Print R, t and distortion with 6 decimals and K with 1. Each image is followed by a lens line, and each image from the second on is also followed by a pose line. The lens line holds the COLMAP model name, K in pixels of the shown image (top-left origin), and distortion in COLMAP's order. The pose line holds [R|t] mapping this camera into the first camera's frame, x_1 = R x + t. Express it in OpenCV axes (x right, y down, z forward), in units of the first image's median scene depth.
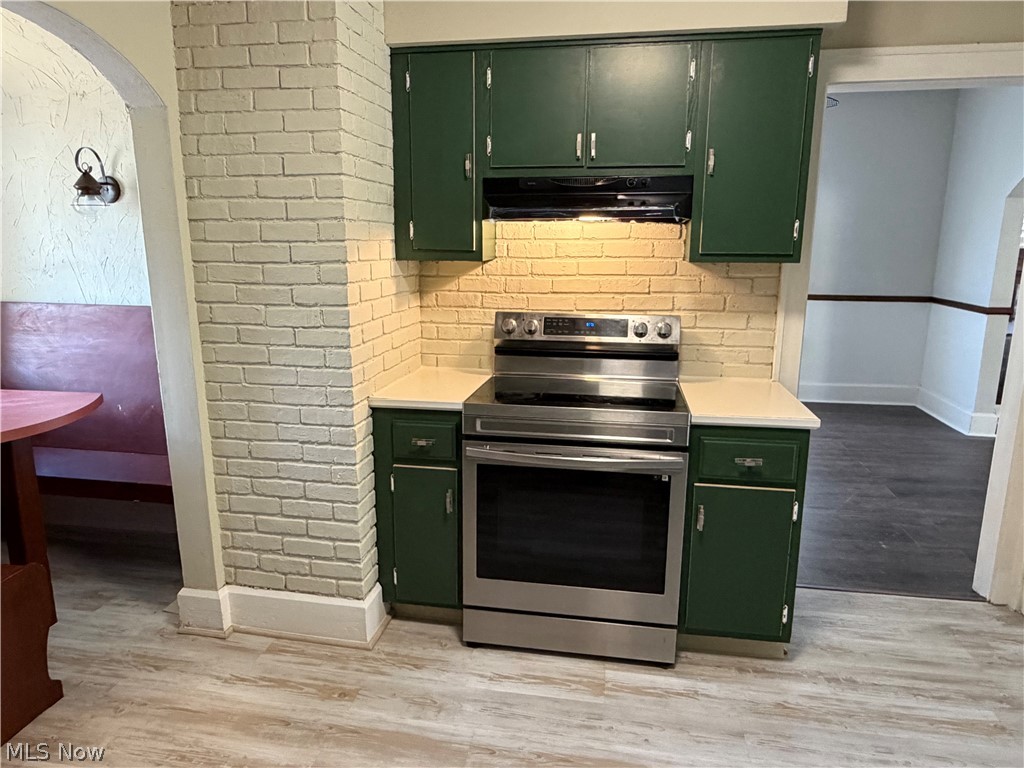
lens RADIAL K [[684.8, 0, 514.1], [0, 684.8, 388.8], [0, 0, 1]] dist [0.007136, 0.005746]
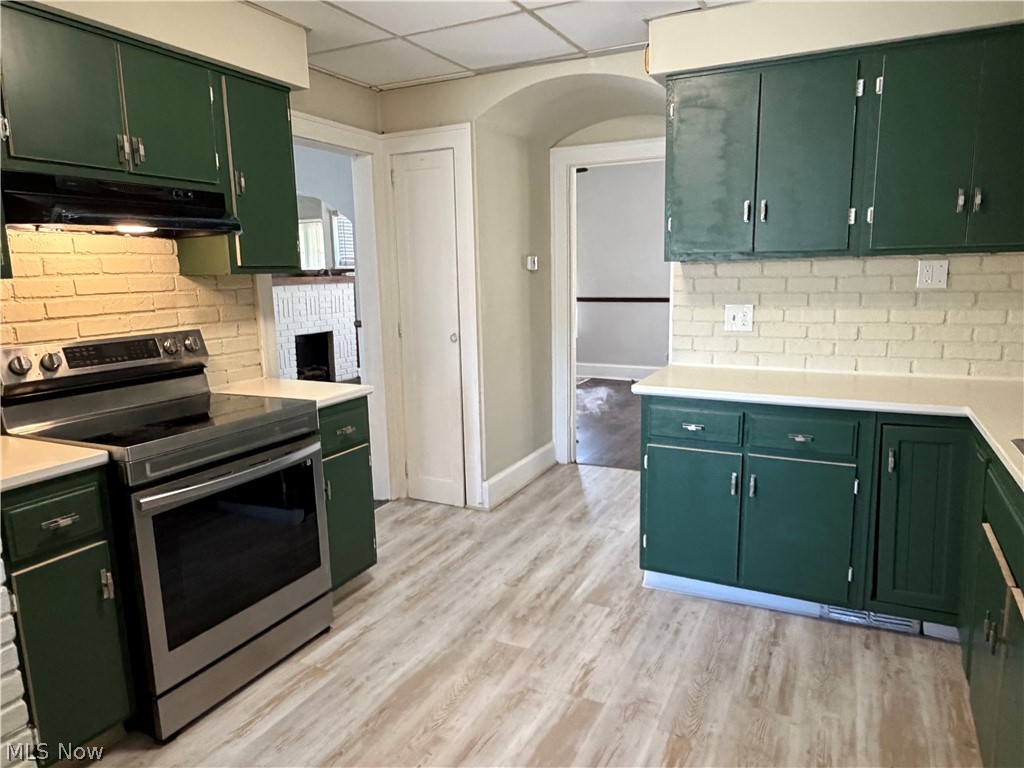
lens RADIAL K [[684.8, 0, 513.1], [0, 684.8, 387.8], [0, 0, 1]] dist [0.007136, 0.005746]
pose [[0.281554, -0.173134, 0.943797, -0.670913], [0.220695, 0.968902, 0.111902, -0.036759], [-0.933821, 0.176785, 0.311008, 0.293465]]
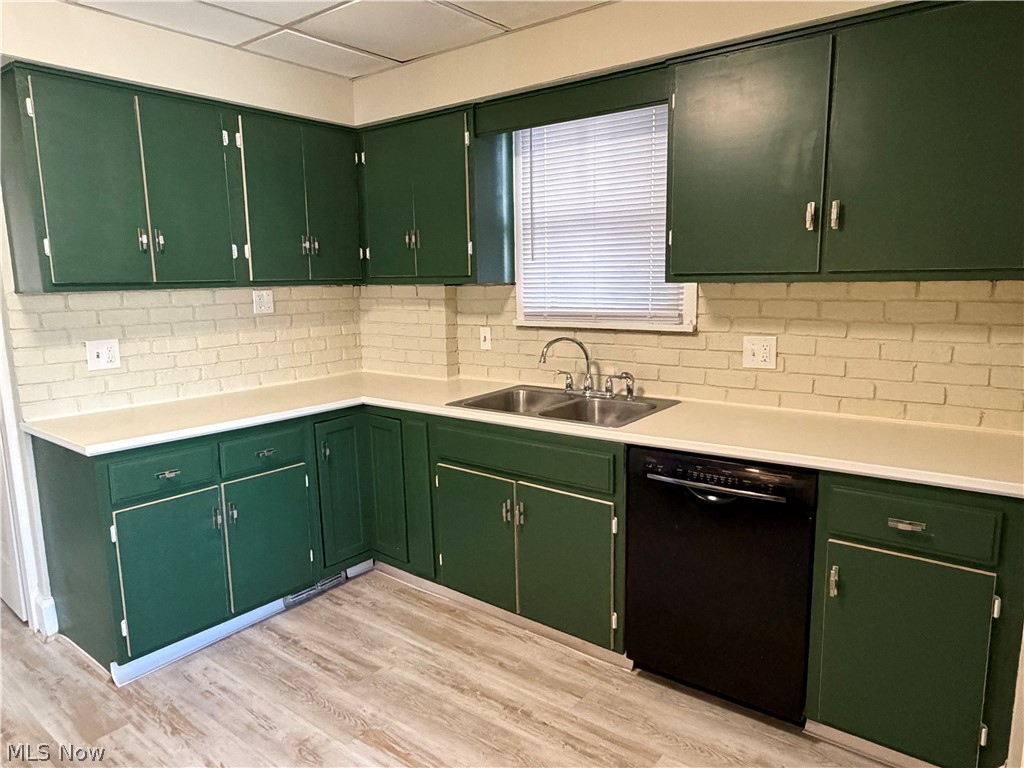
lens RADIAL K [[684.8, 0, 510.6], [0, 684.8, 379.3], [0, 0, 1]] dist [0.007136, 0.005746]
pose [[-0.881104, -0.064643, 0.468484, -0.455823], [0.109319, 0.935946, 0.334746, -0.203553], [-0.460115, 0.346160, -0.817599, 0.934211]]
